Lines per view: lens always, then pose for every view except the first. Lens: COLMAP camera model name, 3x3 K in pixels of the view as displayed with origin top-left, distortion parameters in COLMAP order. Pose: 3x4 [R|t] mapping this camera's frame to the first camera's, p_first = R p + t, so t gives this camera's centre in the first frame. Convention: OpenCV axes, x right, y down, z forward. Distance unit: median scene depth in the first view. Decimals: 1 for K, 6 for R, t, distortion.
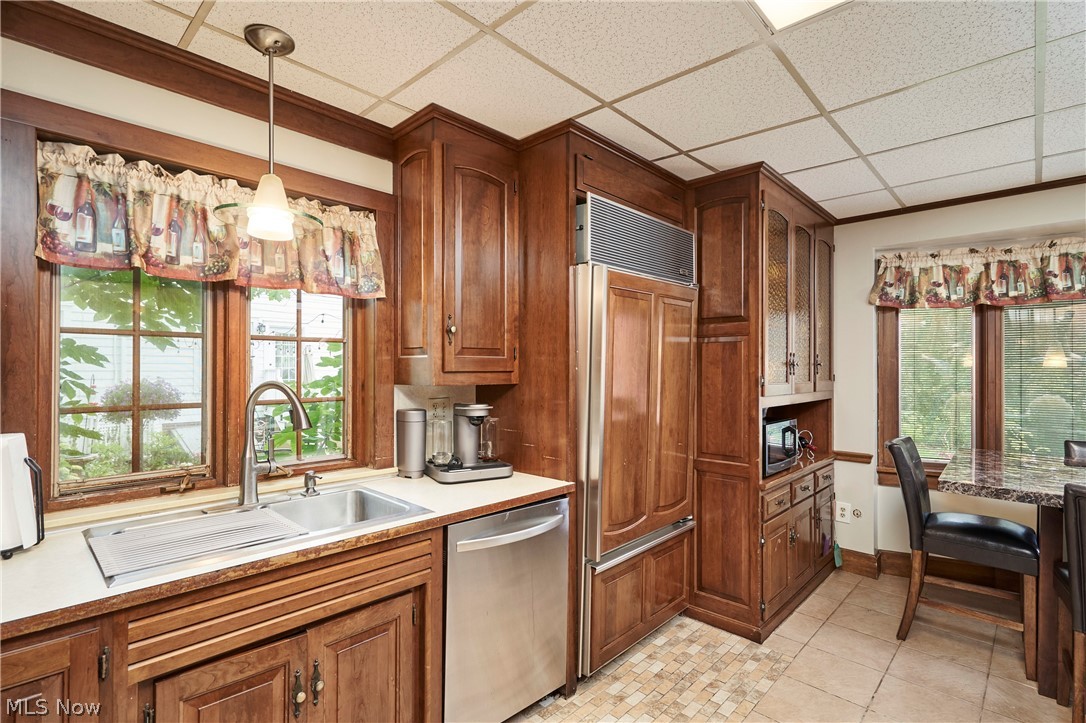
lens RADIAL K [[516.5, 0, 544.8], [0, 516.5, 364.8], [0, 0, 1]] dist [-0.001395, -0.000272]
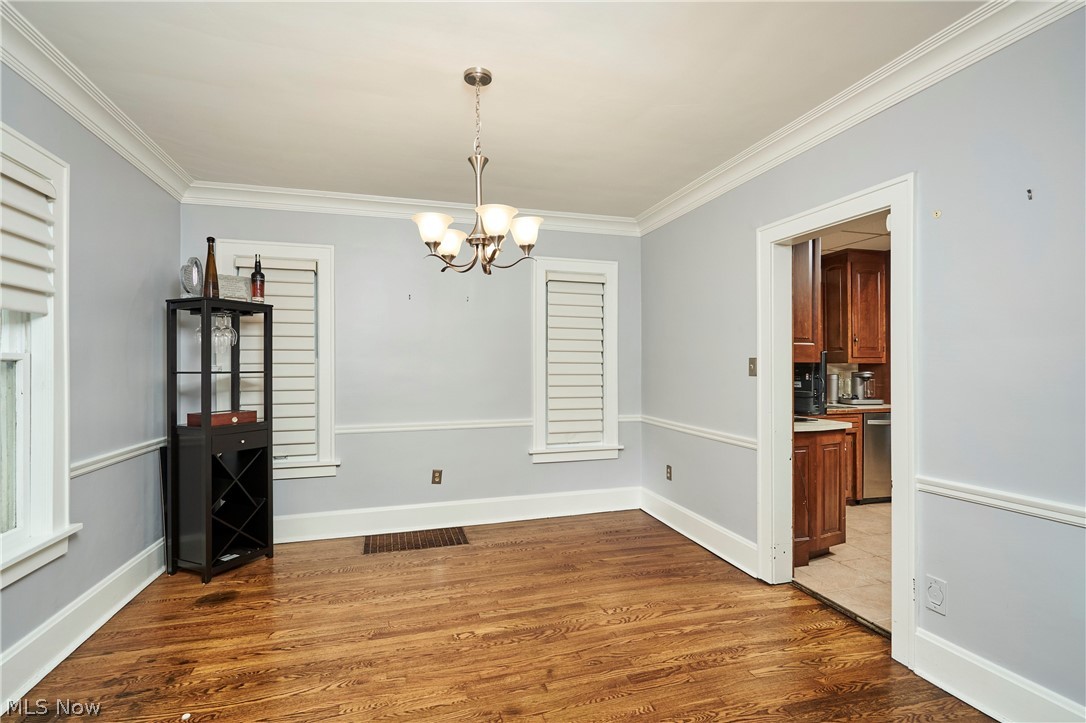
lens RADIAL K [[516.5, 0, 544.4], [0, 516.5, 362.5], [0, 0, 1]] dist [-0.001395, -0.000272]
pose [[0.870859, -0.005993, -0.491496, -0.245023], [0.008349, 0.999962, 0.002599, 0.017426], [0.491462, -0.006367, 0.870876, -1.674807]]
